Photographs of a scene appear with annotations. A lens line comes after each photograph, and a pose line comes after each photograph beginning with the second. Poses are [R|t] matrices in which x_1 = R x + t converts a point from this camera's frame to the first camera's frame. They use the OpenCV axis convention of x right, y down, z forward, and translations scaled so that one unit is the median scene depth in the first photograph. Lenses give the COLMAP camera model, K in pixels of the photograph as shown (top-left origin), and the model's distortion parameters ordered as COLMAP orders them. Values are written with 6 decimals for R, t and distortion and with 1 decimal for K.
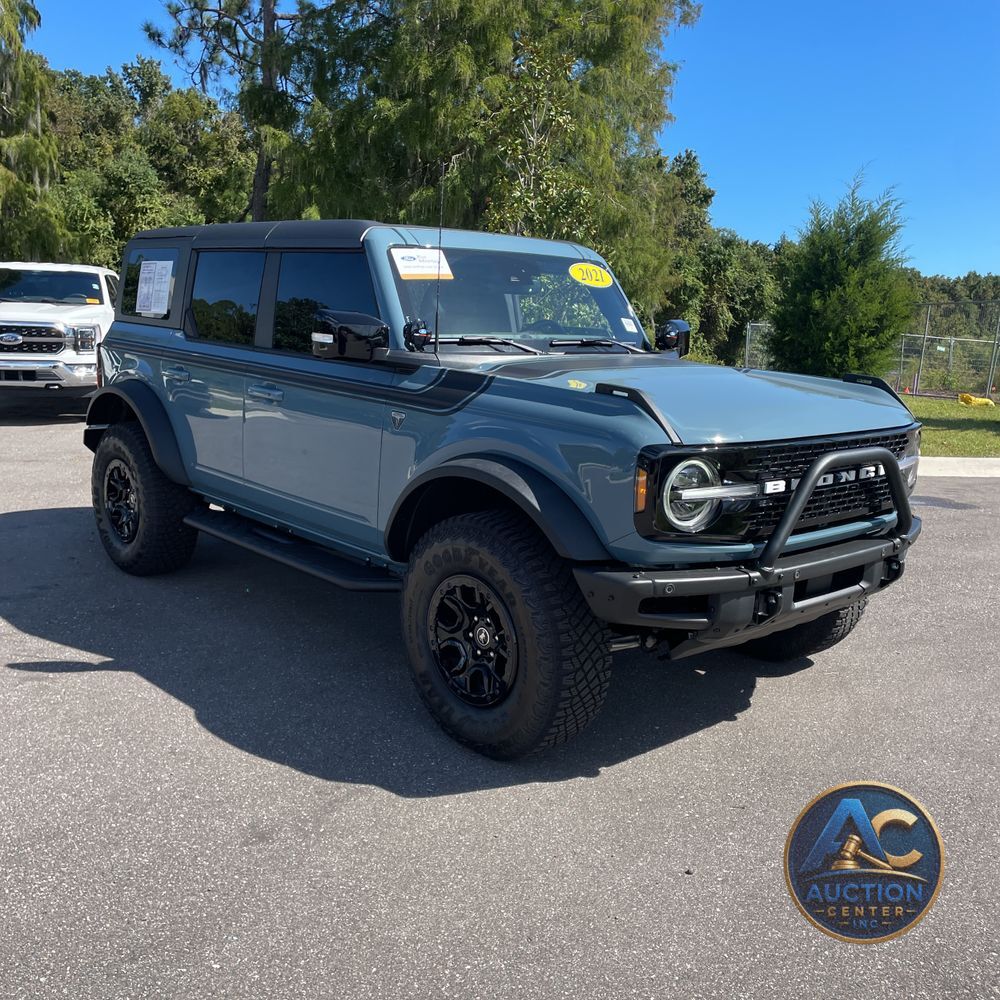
lens RADIAL K [[1012.8, 0, 495.2], [0, 1012.8, 514.3], [0, 0, 1]] dist [0.039155, 0.000000]
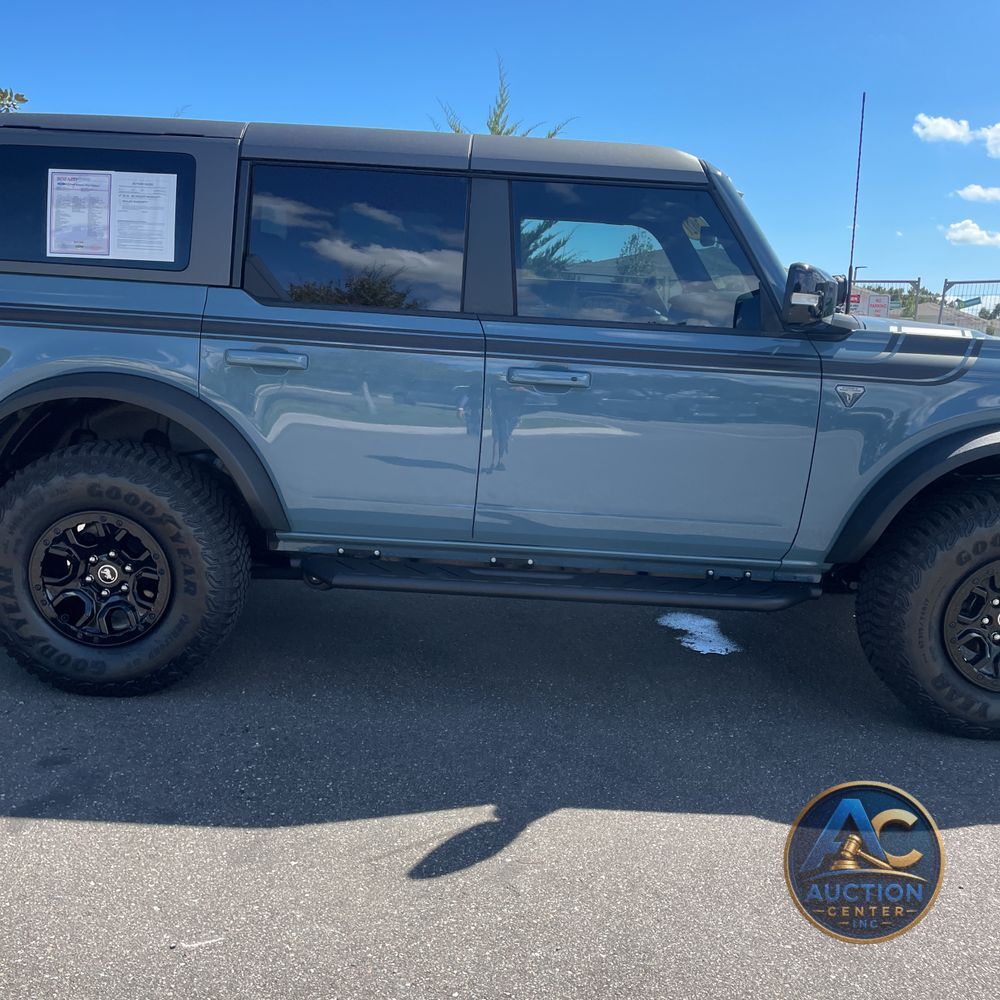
lens RADIAL K [[1012.8, 0, 491.4], [0, 1012.8, 502.1], [0, 0, 1]] dist [0.039155, 0.000000]
pose [[0.689467, -0.150901, 0.708424, -0.811409], [0.126089, 0.988129, 0.087766, -0.104901], [-0.713258, 0.028812, 0.700309, 0.553191]]
